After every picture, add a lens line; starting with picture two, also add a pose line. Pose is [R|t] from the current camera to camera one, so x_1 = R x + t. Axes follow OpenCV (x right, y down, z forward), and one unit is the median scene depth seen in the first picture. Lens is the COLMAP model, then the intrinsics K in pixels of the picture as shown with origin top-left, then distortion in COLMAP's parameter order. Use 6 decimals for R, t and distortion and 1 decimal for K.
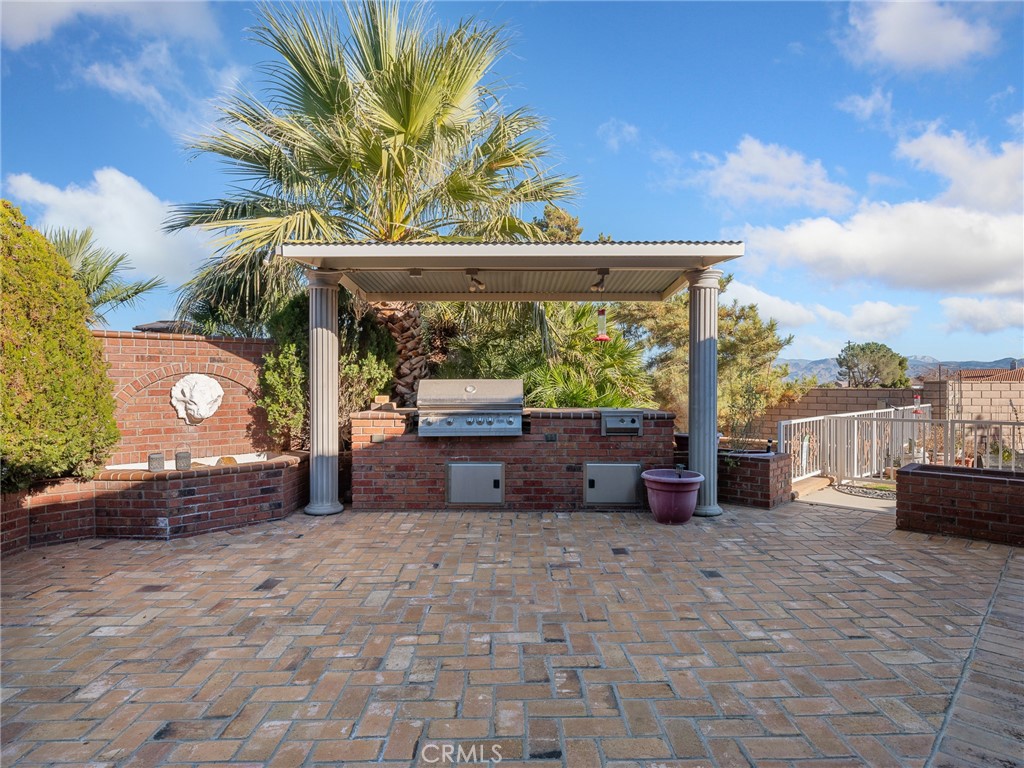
lens RADIAL K [[571.9, 0, 511.5], [0, 571.9, 386.7], [0, 0, 1]] dist [-0.001924, 0.000682]
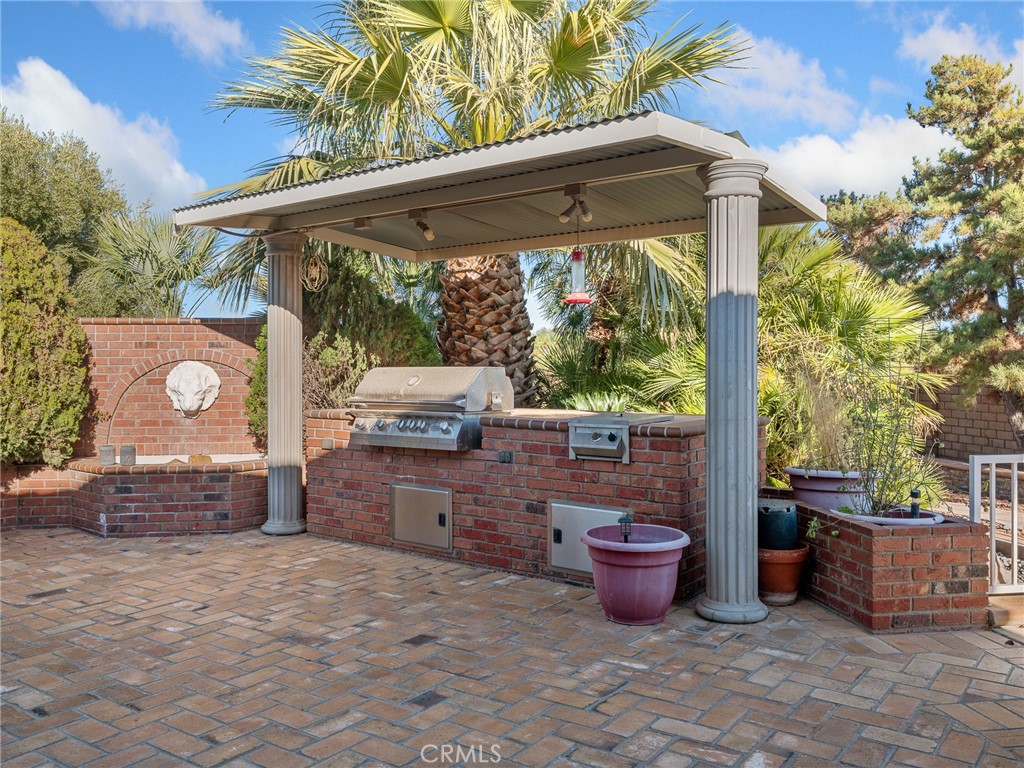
lens RADIAL K [[833.4, 0, 496.2], [0, 833.4, 369.2], [0, 0, 1]] dist [0.000727, -0.004632]
pose [[0.800737, 0.000558, -0.599016, 0.635956], [-0.004893, 0.999972, -0.005608, -0.004902], [0.598996, 0.007421, 0.800717, 0.245016]]
